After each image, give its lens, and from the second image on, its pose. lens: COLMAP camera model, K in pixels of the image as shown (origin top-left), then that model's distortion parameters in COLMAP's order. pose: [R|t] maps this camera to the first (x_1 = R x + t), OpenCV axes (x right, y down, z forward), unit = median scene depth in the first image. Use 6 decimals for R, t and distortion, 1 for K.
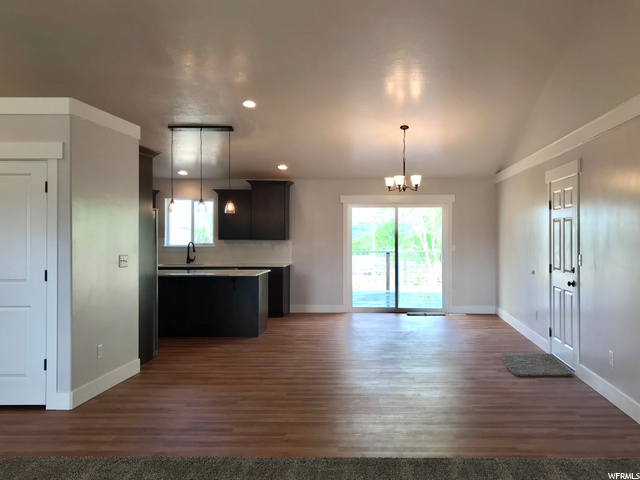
lens RADIAL K [[563.7, 0, 382.7], [0, 563.7, 229.8], [0, 0, 1]] dist [0.001875, 0.001558]
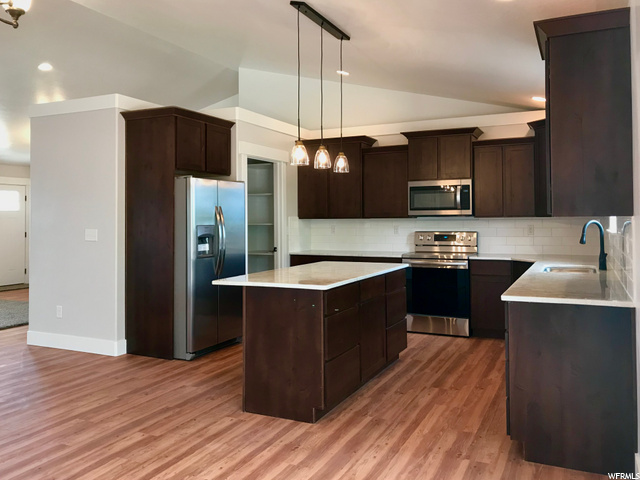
lens RADIAL K [[544.1, 0, 322.8], [0, 544.1, 221.3], [0, 0, 1]] dist [0.007246, 0.003936]
pose [[-0.415637, 0.007034, -0.909503, 0.248658], [0.012683, 0.999918, 0.001937, 0.031145], [0.909442, -0.010730, -0.415692, 1.696179]]
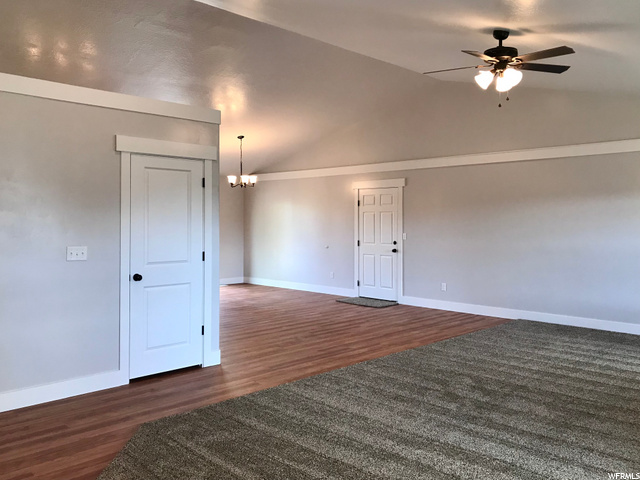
lens RADIAL K [[544.1, 0, 322.8], [0, 544.1, 221.3], [0, 0, 1]] dist [0.007246, 0.003936]
pose [[0.700482, -0.000296, 0.713670, -0.979488], [-0.007506, 0.999942, 0.007783, -0.003640], [-0.713631, -0.010809, 0.700439, 0.005747]]
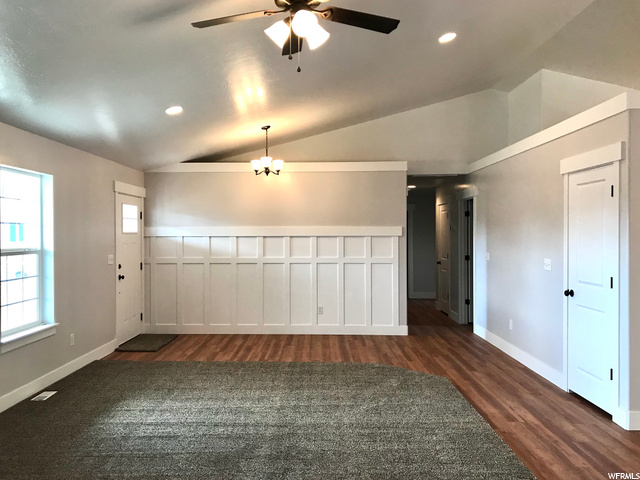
lens RADIAL K [[533.9, 0, 297.9], [0, 533.9, 240.0], [0, 0, 1]] dist [0.019971, -0.006877]
pose [[-0.025763, 0.011162, -0.999606, 0.266826], [0.010745, 0.999883, 0.010888, -0.006746], [0.999610, -0.010461, -0.025880, 0.381257]]
